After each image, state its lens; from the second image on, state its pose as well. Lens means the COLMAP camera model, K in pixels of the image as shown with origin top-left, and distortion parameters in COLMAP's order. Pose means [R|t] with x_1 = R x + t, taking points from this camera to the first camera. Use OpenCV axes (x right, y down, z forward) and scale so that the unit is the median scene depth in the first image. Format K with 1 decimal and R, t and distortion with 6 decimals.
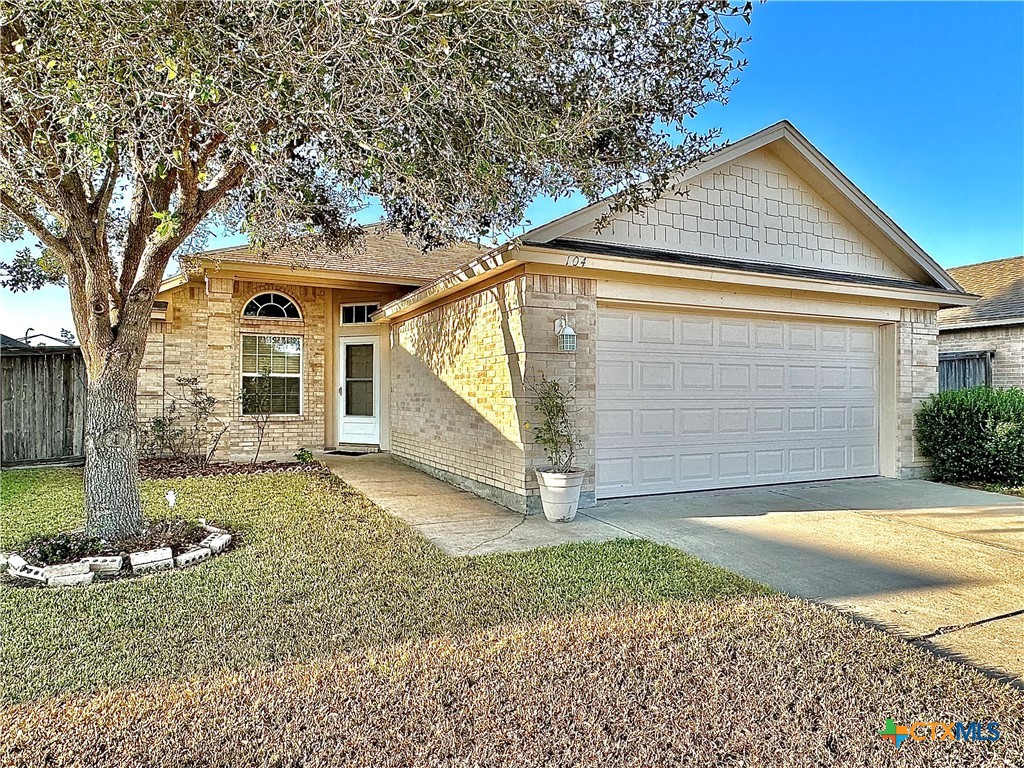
lens RADIAL K [[630.7, 0, 511.5], [0, 630.7, 384.8], [0, 0, 1]] dist [-0.030259, 0.002696]
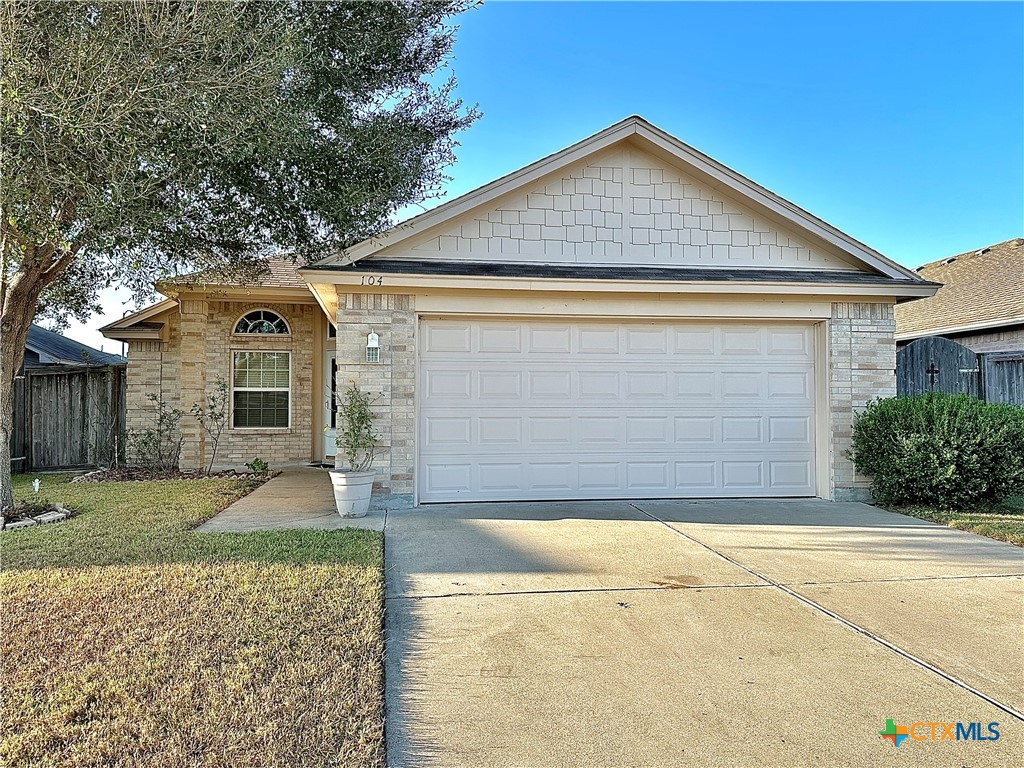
lens RADIAL K [[772.4, 0, 513.0], [0, 772.4, 387.8], [0, 0, 1]] dist [-0.001031, -0.009642]
pose [[0.963309, -0.011745, -0.268137, 0.478739], [0.007027, 0.999803, -0.018548, 0.011449], [0.268302, 0.015984, 0.963202, -0.155242]]
